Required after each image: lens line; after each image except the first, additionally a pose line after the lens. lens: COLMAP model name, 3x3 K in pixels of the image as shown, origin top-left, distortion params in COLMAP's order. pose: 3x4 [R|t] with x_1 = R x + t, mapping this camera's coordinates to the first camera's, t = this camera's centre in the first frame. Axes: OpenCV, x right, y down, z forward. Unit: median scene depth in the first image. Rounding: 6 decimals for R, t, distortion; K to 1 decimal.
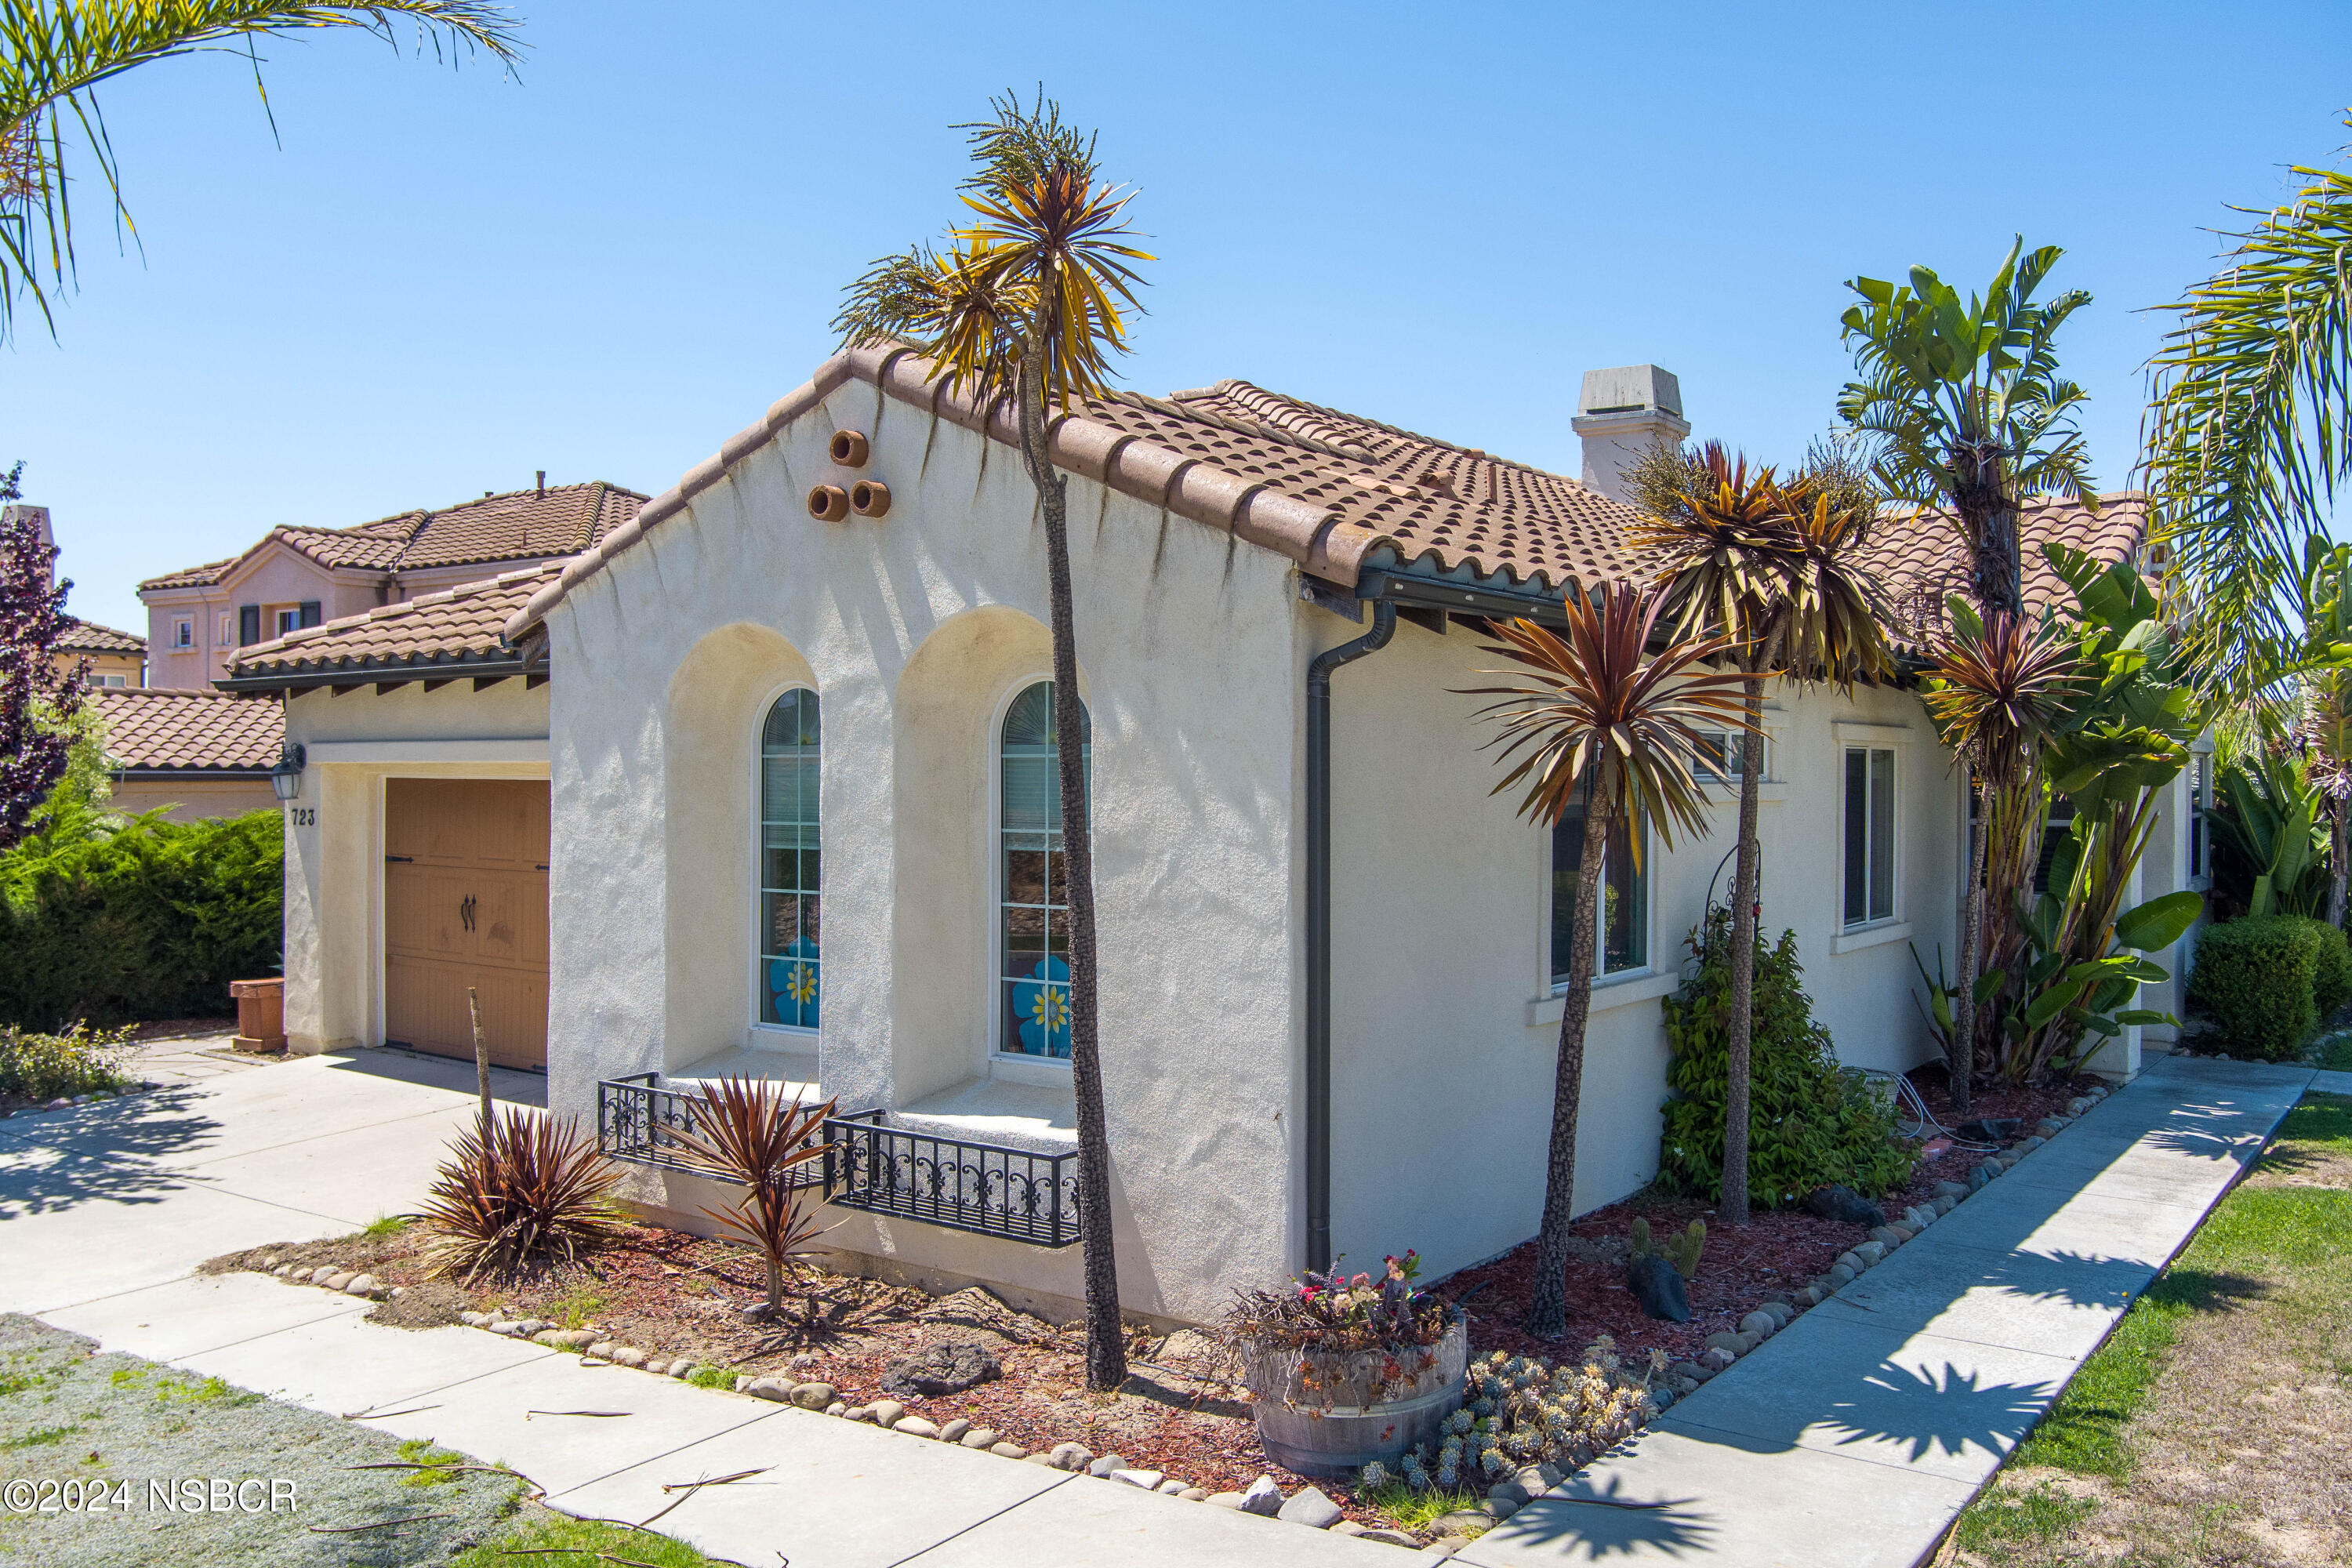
lens RADIAL K [[1894.1, 0, 1176.0], [0, 1894.1, 784.0], [0, 0, 1]] dist [-0.044387, -0.005264]
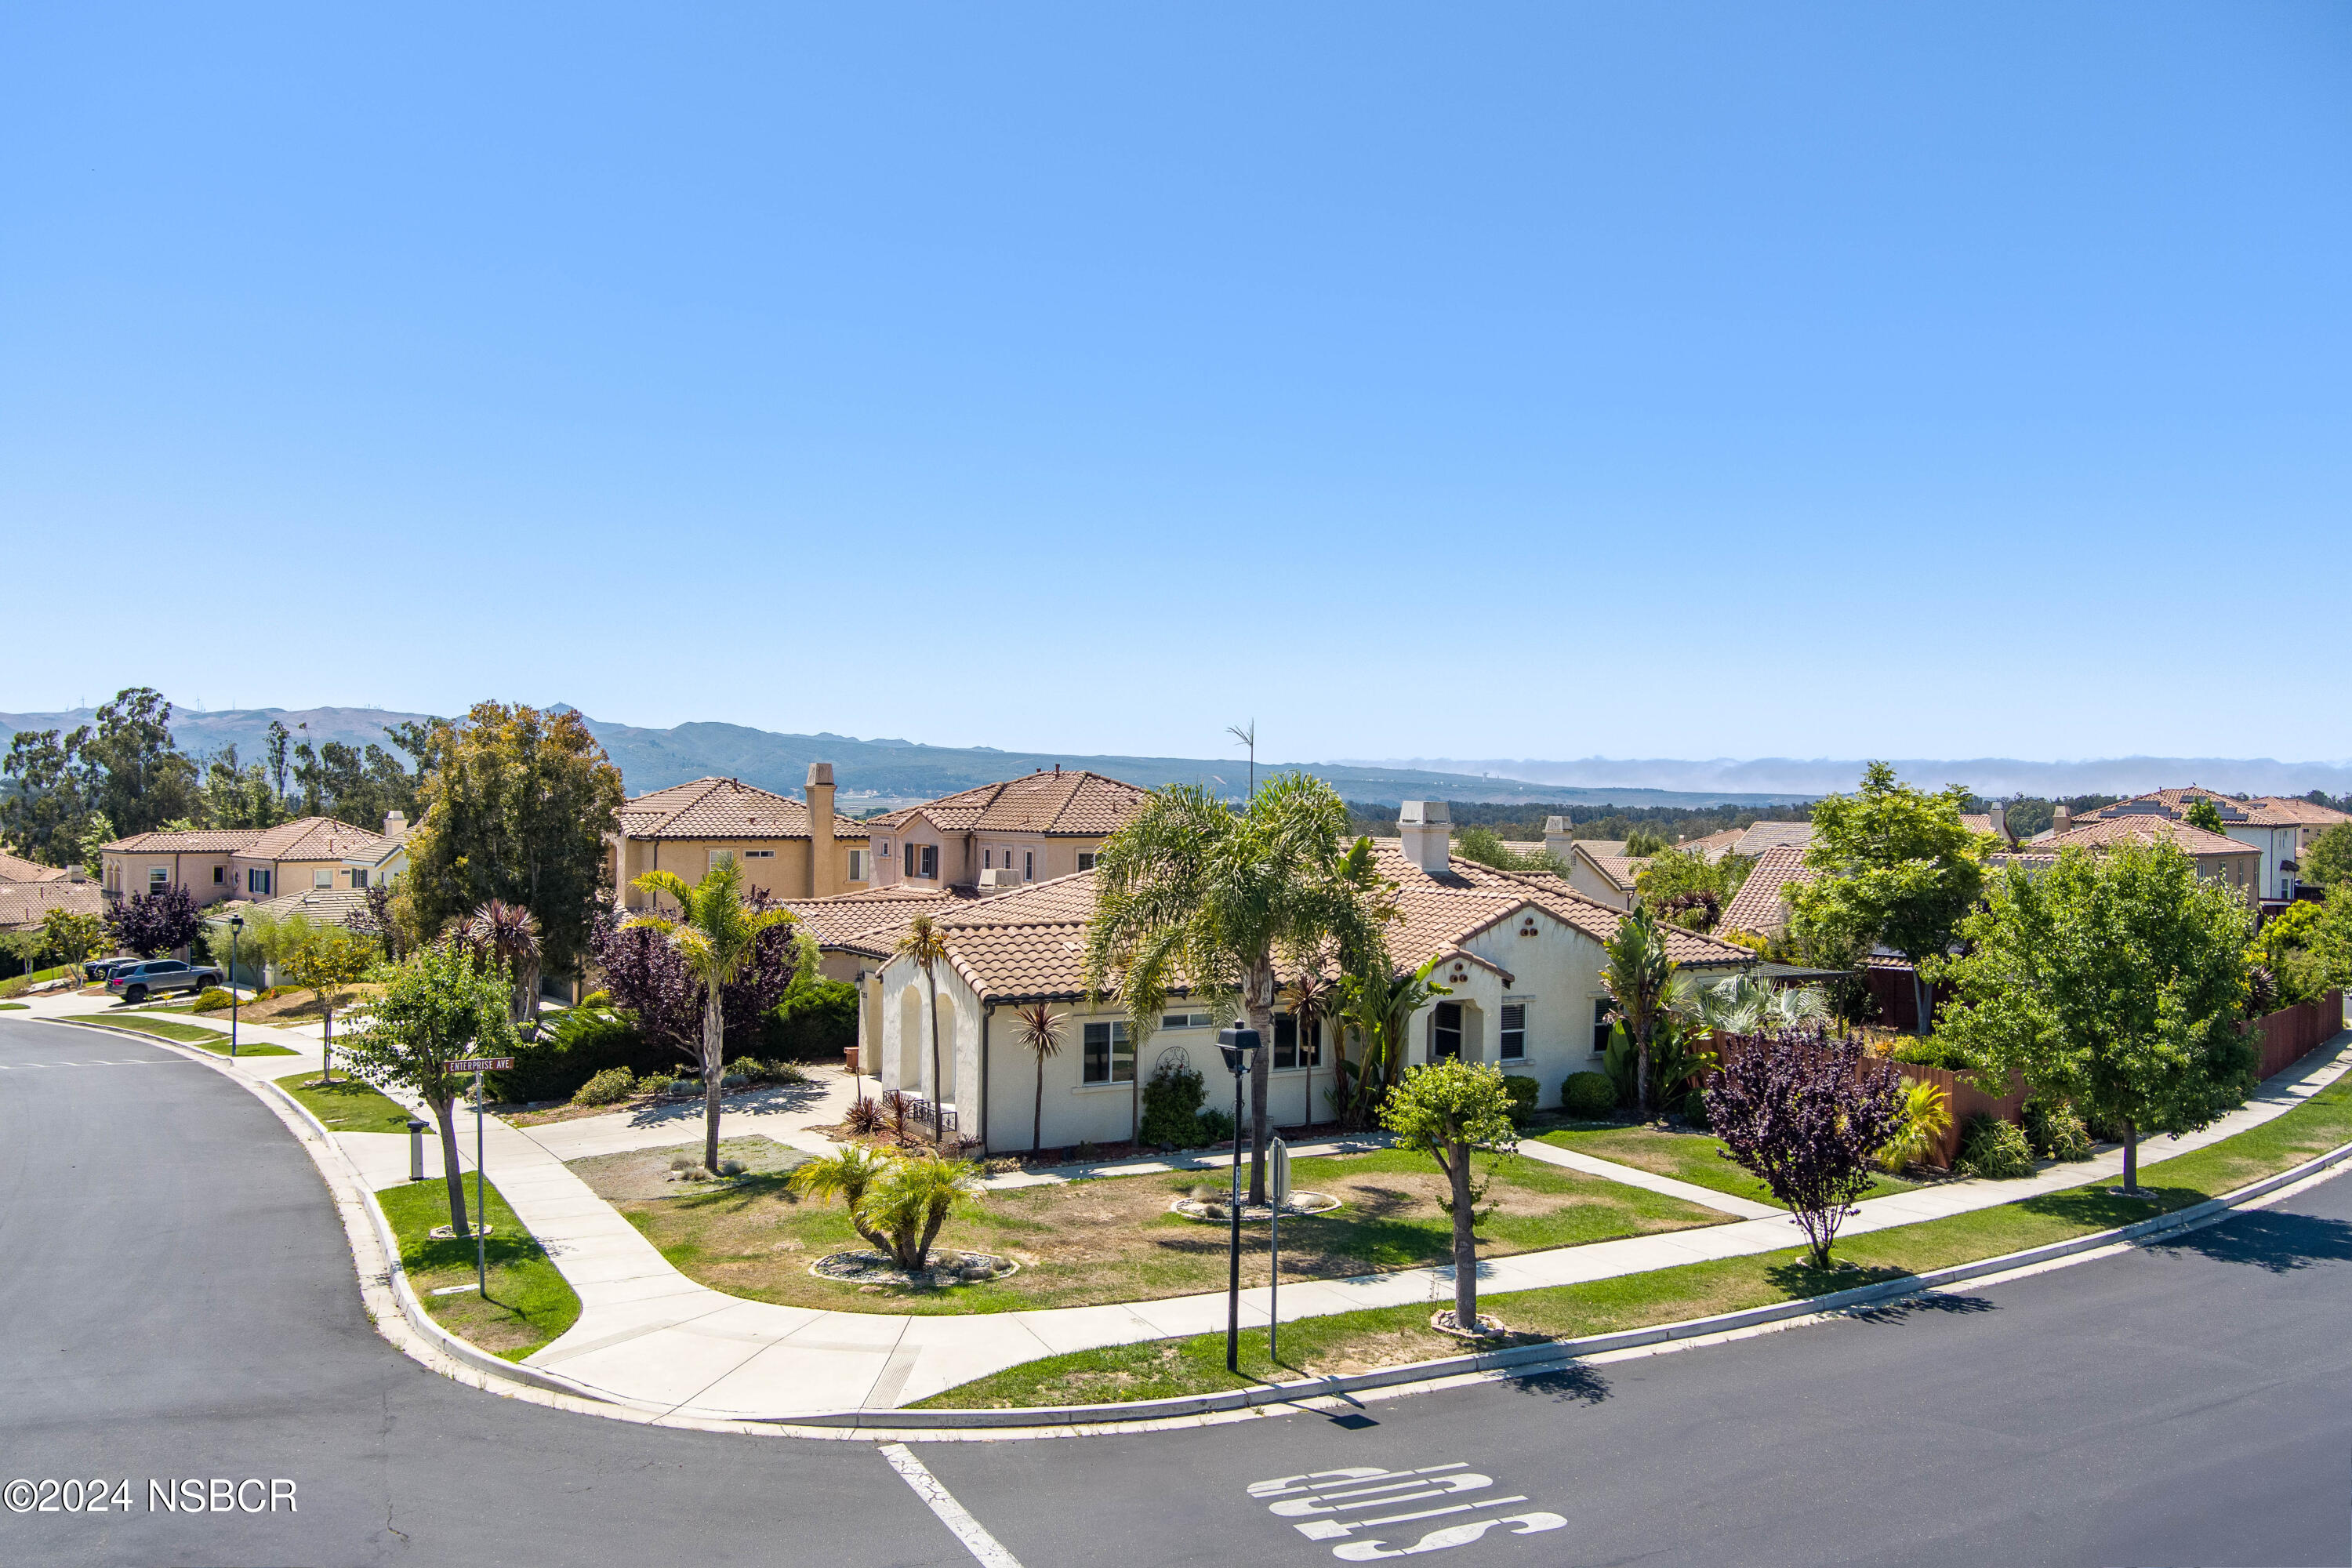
lens RADIAL K [[1894.1, 0, 1176.0], [0, 1894.1, 784.0], [0, 0, 1]] dist [-0.044387, -0.005264]
pose [[0.919986, 0.014439, -0.391685, 1.237418], [-0.018059, 0.999821, -0.005560, -0.328060], [0.391535, 0.012189, 0.920083, -1.679833]]
